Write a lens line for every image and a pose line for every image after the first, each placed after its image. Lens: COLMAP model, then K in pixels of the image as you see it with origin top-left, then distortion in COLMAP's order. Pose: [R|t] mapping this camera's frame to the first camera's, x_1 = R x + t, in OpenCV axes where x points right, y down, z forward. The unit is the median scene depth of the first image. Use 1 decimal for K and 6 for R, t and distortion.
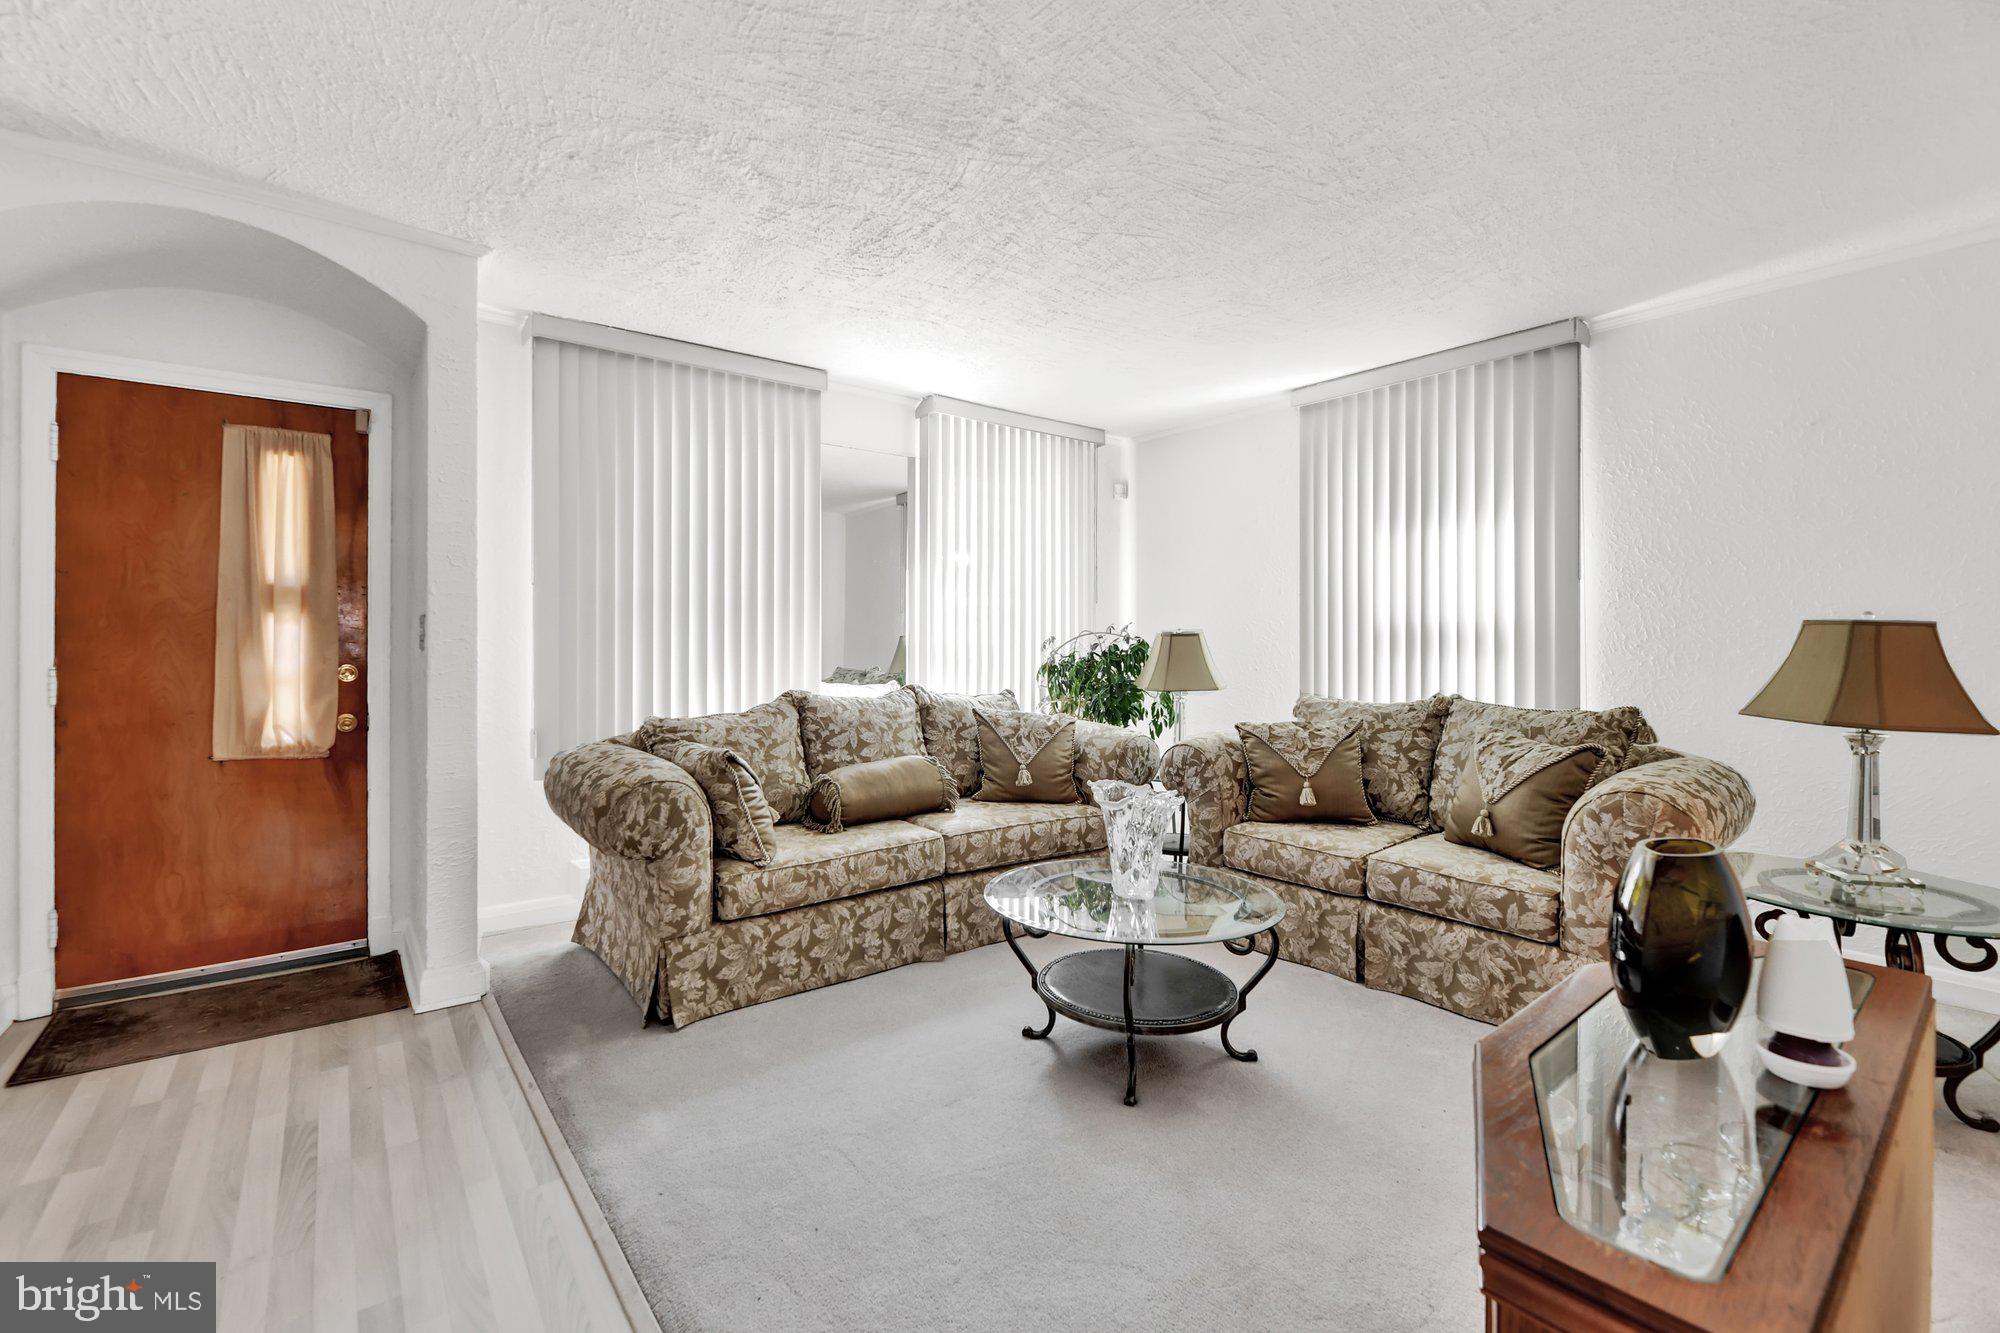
lens RADIAL K [[842.9, 0, 999.1], [0, 842.9, 651.4], [0, 0, 1]] dist [-0.011171, 0.000060]
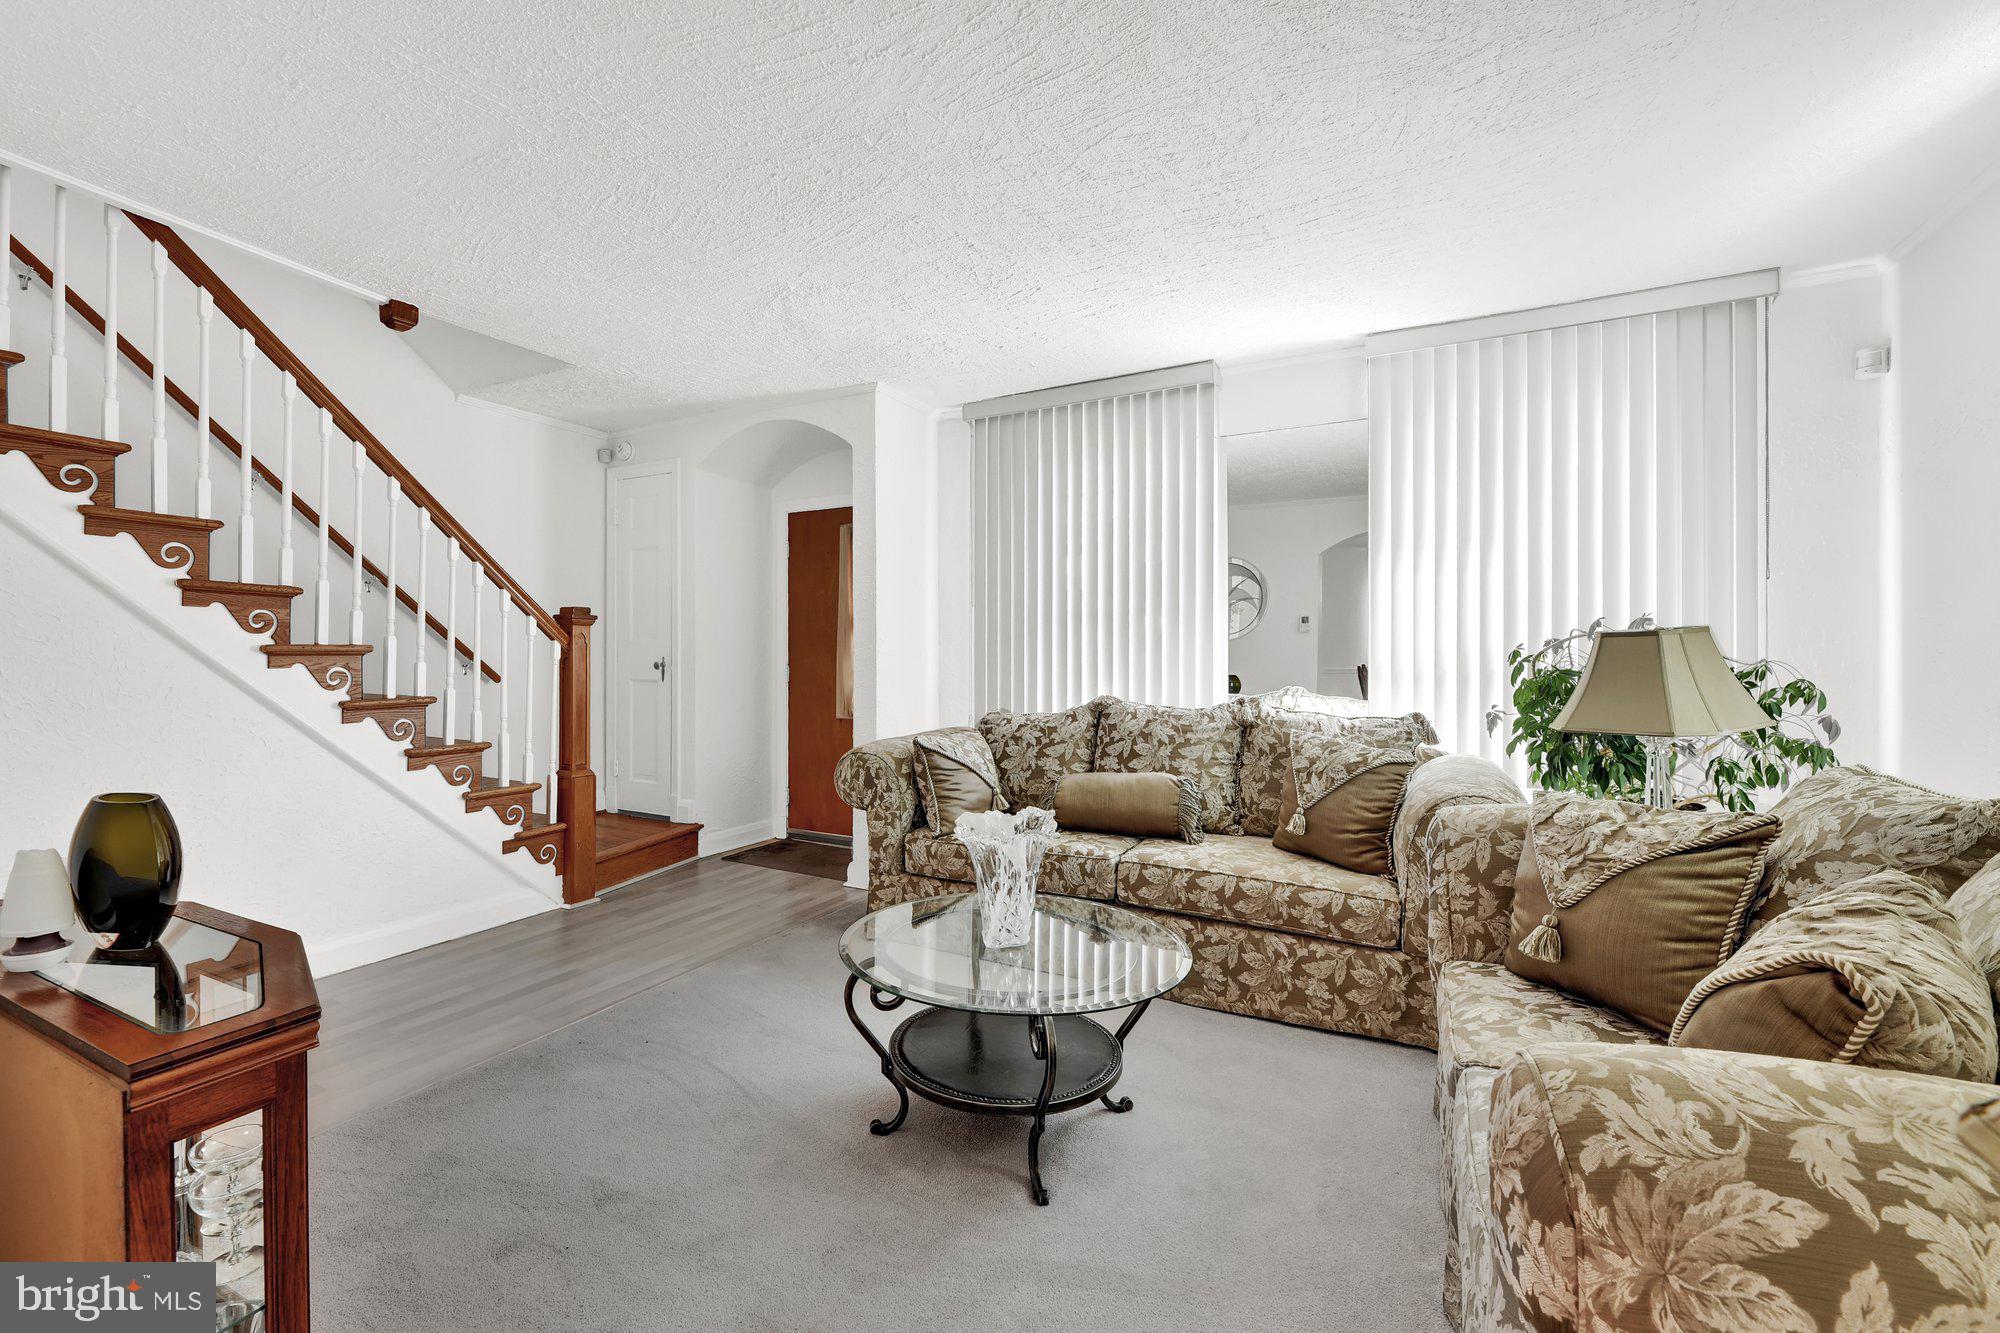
lens RADIAL K [[842.9, 0, 999.6], [0, 842.9, 672.5], [0, 0, 1]] dist [-0.011171, 0.000060]
pose [[0.398038, 0.025852, -0.917004, 0.647345], [-0.003400, 0.999638, 0.026706, -0.009977], [0.917362, -0.007513, 0.397982, 0.455891]]
